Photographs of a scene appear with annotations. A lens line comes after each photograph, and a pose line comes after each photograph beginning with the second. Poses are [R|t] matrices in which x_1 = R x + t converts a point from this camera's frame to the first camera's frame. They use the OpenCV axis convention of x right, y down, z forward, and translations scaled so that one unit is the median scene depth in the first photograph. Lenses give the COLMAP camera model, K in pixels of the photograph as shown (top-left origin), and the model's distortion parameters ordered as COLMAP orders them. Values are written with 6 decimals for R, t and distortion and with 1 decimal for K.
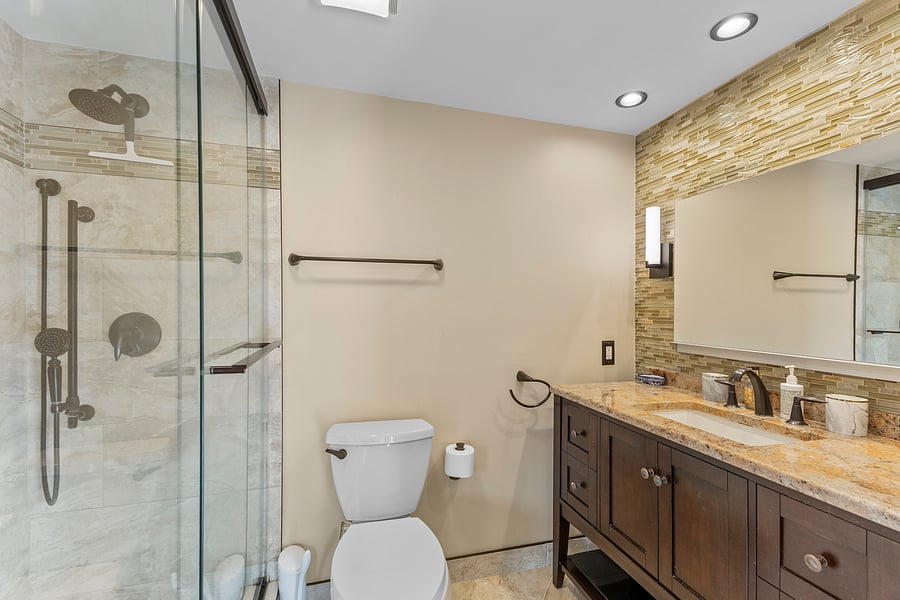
lens RADIAL K [[395.7, 0, 447.7], [0, 395.7, 306.8], [0, 0, 1]] dist [0.009245, -0.000770]
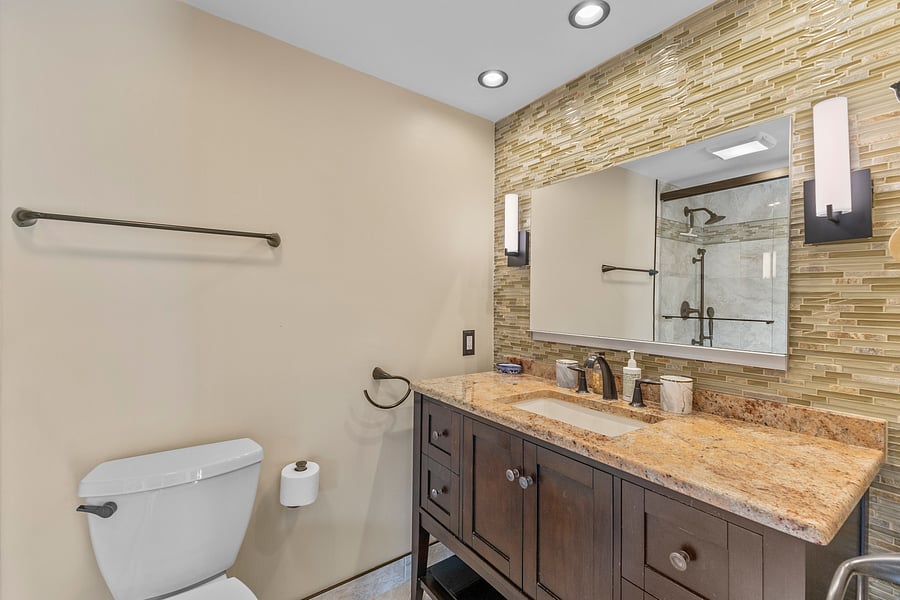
lens RADIAL K [[392.2, 0, 452.3], [0, 392.2, 295.9], [0, 0, 1]] dist [0.008689, -0.000209]
pose [[0.935415, 0.005598, 0.353507, 0.038778], [-0.004440, 0.999982, -0.004086, 0.008186], [-0.353524, 0.002253, 0.935423, 0.156906]]
